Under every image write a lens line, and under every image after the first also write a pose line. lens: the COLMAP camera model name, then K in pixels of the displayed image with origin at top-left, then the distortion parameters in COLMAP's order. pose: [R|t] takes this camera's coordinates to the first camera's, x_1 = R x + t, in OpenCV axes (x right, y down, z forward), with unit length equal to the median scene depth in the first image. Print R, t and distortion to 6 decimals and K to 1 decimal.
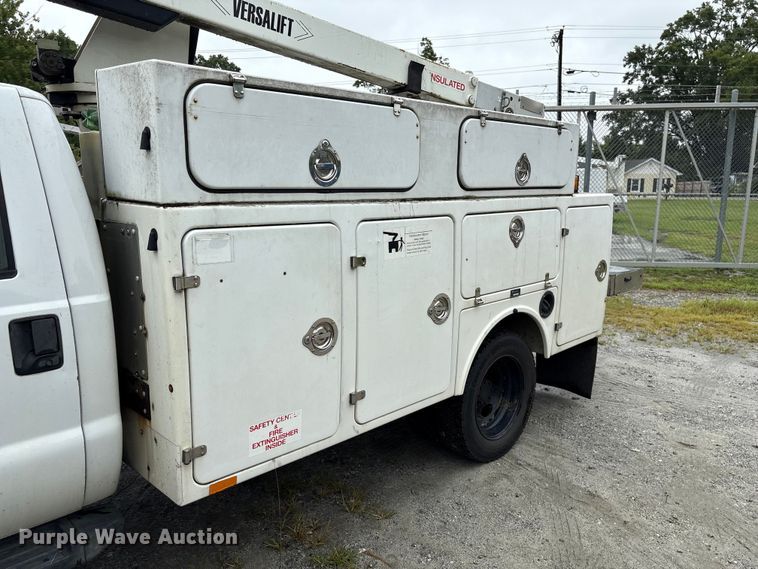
lens RADIAL K [[570.1, 0, 373.9], [0, 570.1, 287.2], [0, 0, 1]] dist [0.060917, -0.065353]
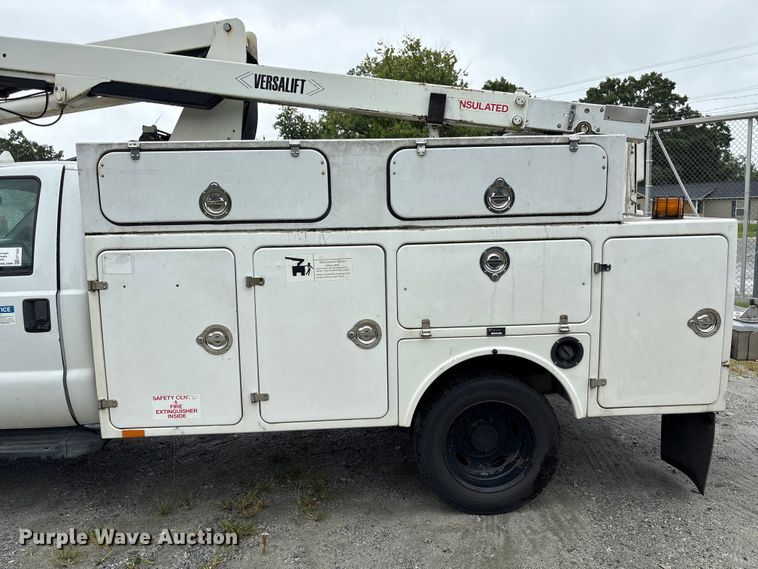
lens RADIAL K [[570.1, 0, 373.9], [0, 570.1, 287.2], [0, 0, 1]] dist [0.060917, -0.065353]
pose [[0.755927, 0.066856, -0.651233, 0.901557], [-0.094851, 0.995460, -0.007905, -0.045404], [0.647748, 0.067745, 0.758836, 0.249269]]
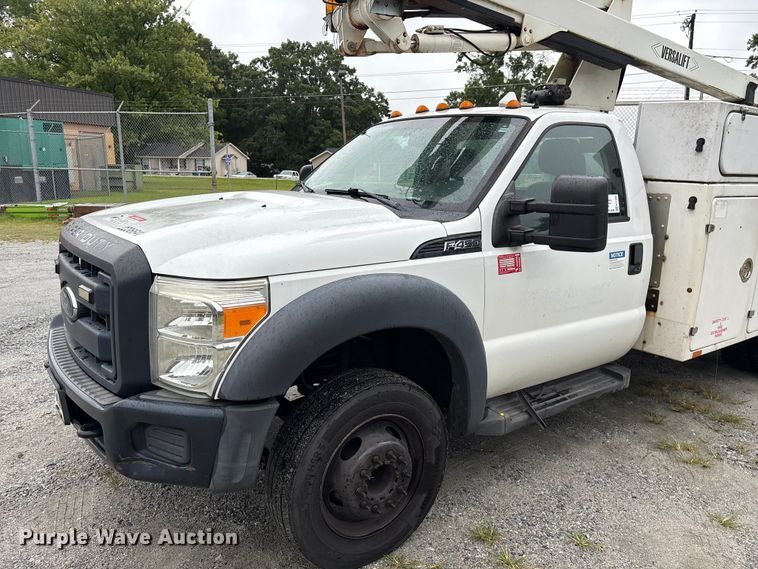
lens RADIAL K [[570.1, 0, 373.9], [0, 570.1, 287.2], [0, 0, 1]] dist [0.060917, -0.065353]
pose [[0.990104, 0.046775, -0.132308, -0.823259], [-0.043406, 0.998658, 0.028241, 0.123506], [0.133452, -0.022218, 0.990806, -0.648233]]
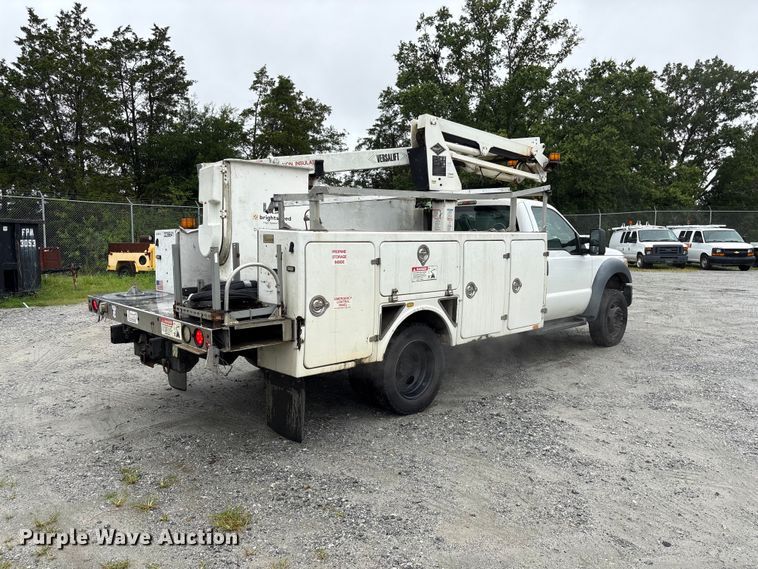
lens RADIAL K [[570.1, 0, 373.9], [0, 570.1, 287.2], [0, 0, 1]] dist [0.060917, -0.065353]
pose [[-0.999555, -0.013329, 0.026673, -0.245732], [-0.005529, 0.961860, 0.273485, -0.679012], [-0.029301, 0.273216, -0.961506, 3.877201]]
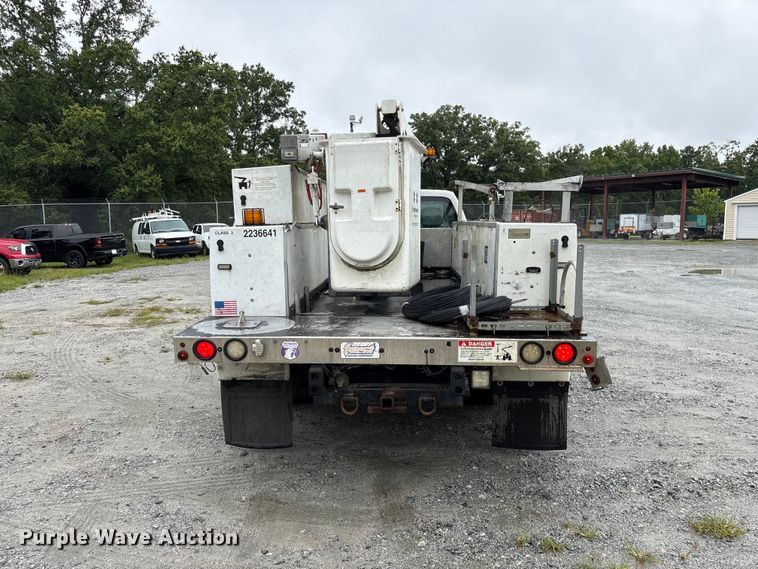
lens RADIAL K [[569.8, 0, 371.1], [0, 569.8, 288.5], [0, 0, 1]] dist [0.060873, -0.058451]
pose [[-0.742441, 0.085552, -0.664426, 1.397380], [-0.112384, 0.961850, 0.249429, -0.543151], [0.660417, 0.259857, -0.704502, 3.054204]]
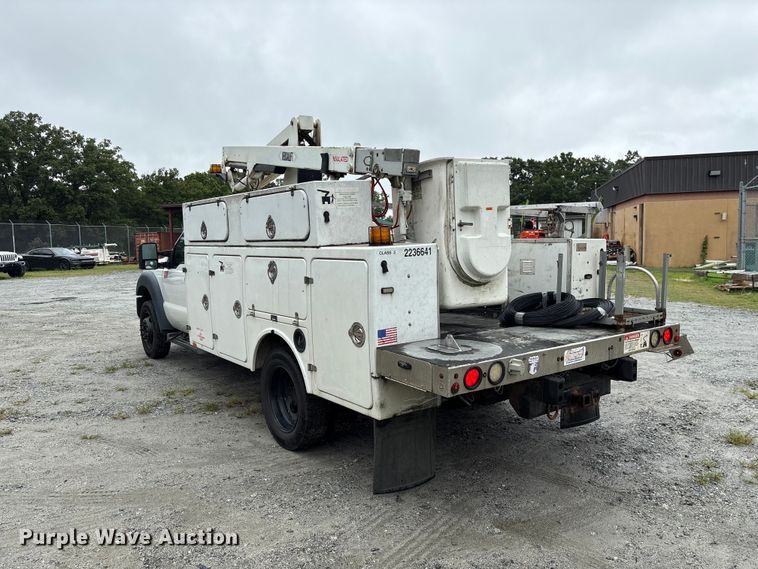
lens RADIAL K [[567.7, 0, 374.5], [0, 567.7, 288.9], [0, 0, 1]] dist [0.095114, -0.115302]
pose [[-0.136084, 0.089562, -0.986641, 2.008480], [-0.160652, 0.980729, 0.111183, -0.320180], [0.977585, 0.173636, -0.119073, 1.821913]]
